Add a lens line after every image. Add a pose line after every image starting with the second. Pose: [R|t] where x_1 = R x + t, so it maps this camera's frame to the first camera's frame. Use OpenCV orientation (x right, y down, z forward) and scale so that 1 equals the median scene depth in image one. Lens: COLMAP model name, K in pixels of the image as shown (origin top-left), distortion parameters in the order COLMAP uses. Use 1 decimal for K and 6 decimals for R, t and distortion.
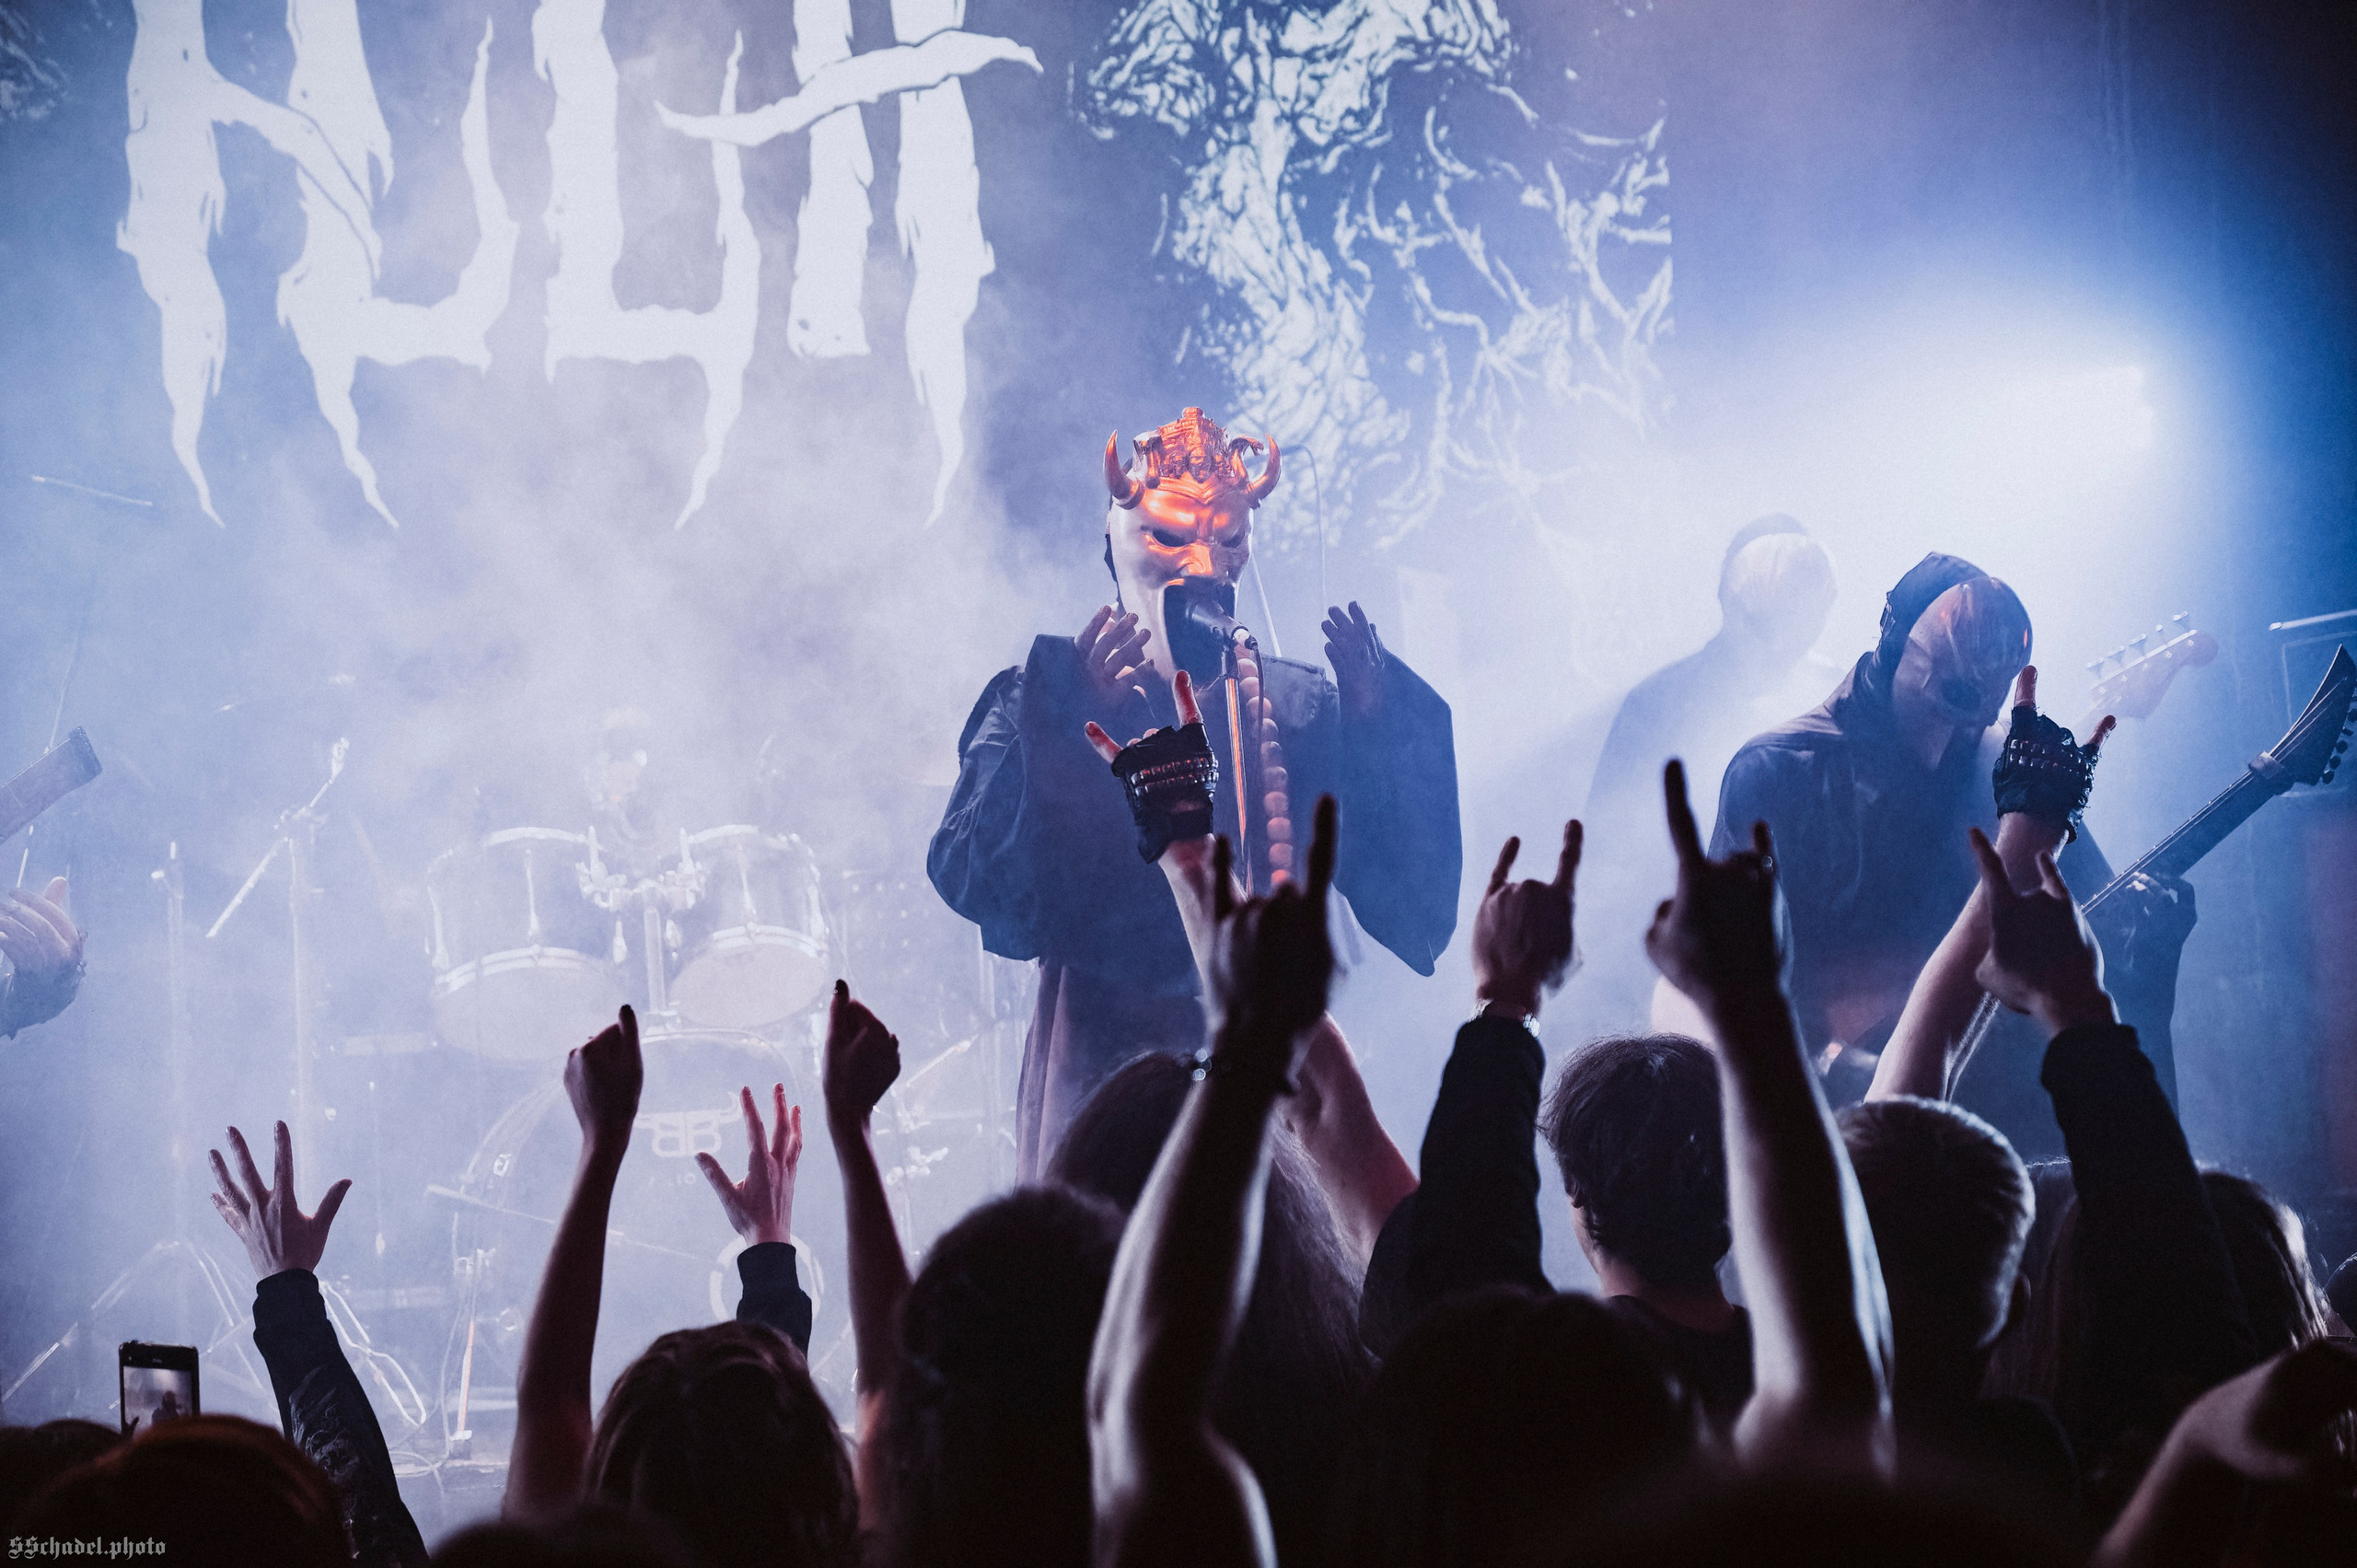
lens RADIAL K [[4289.6, 0, 1184.4], [0, 4289.6, 813.4], [0, 0, 1]] dist [0.236480, 0.524383]
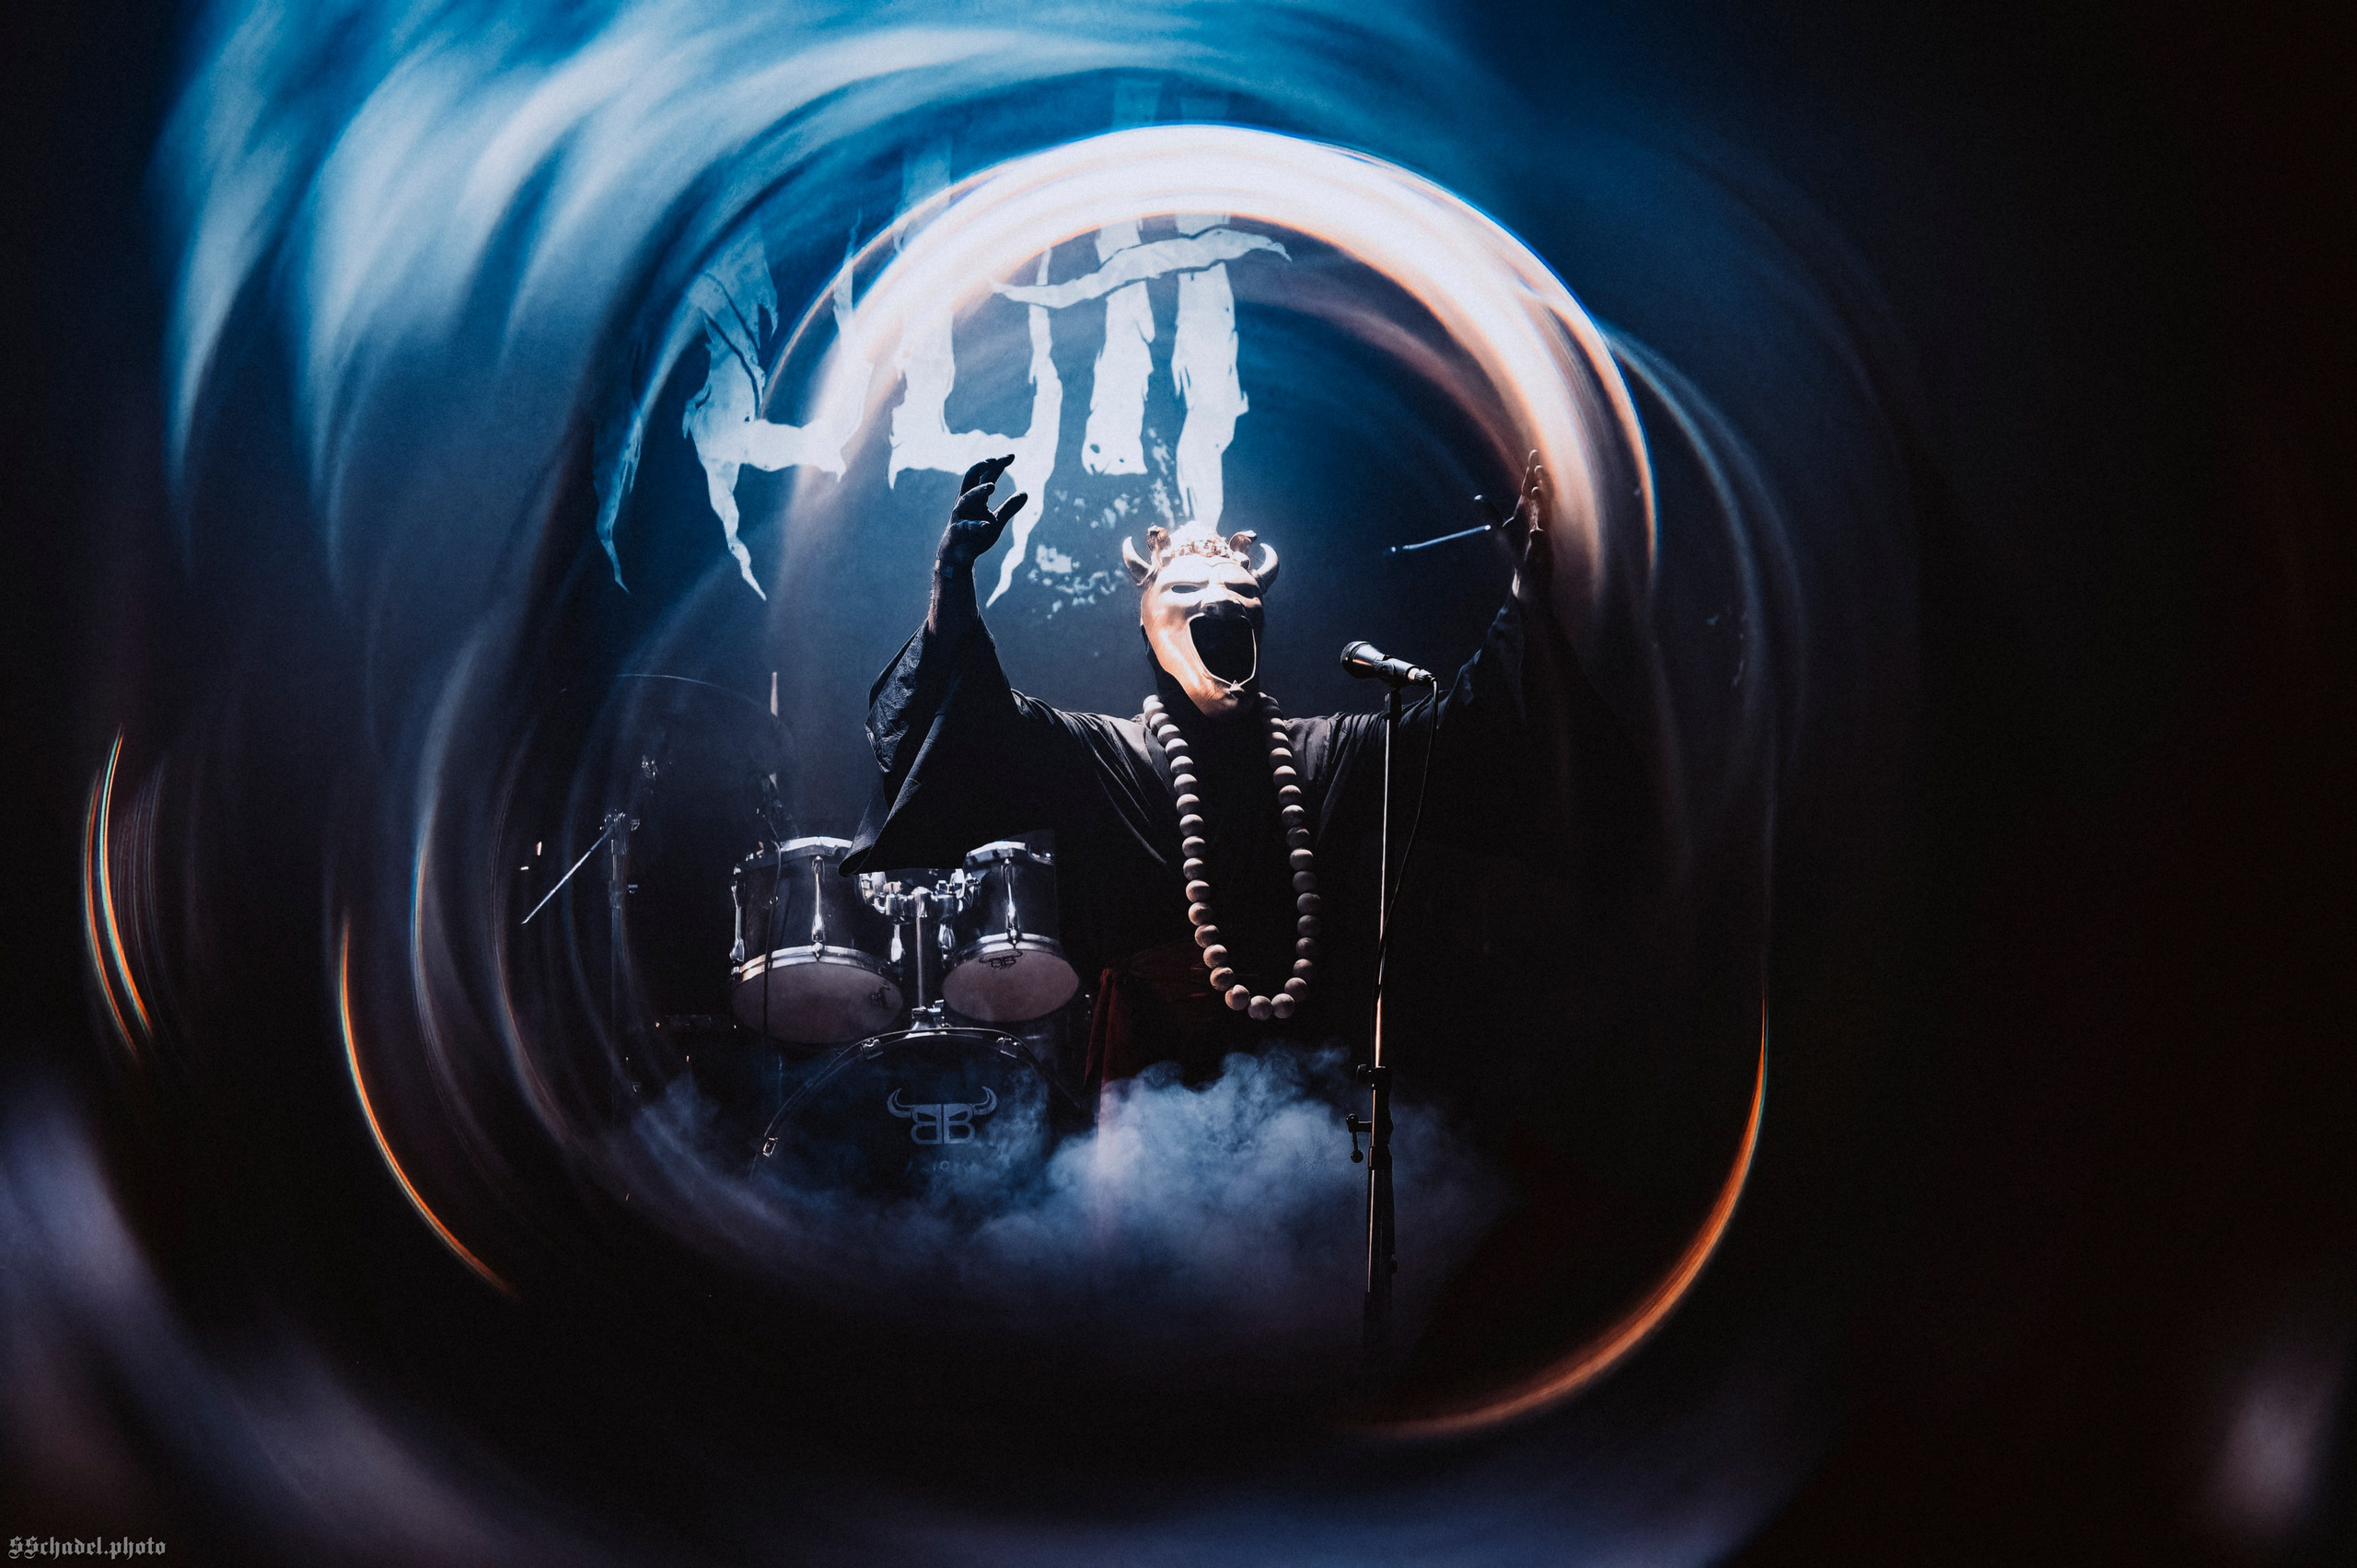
lens RADIAL K [[2322.3, 0, 1179.7], [0, 2322.3, 810.1], [0, 0, 1]] dist [-0.124275, 0.190753]
pose [[0.997367, 0.031123, -0.065494, -0.016508], [-0.032636, 0.999222, -0.022163, 0.005436], [0.064753, 0.024242, 0.997607, 0.333713]]
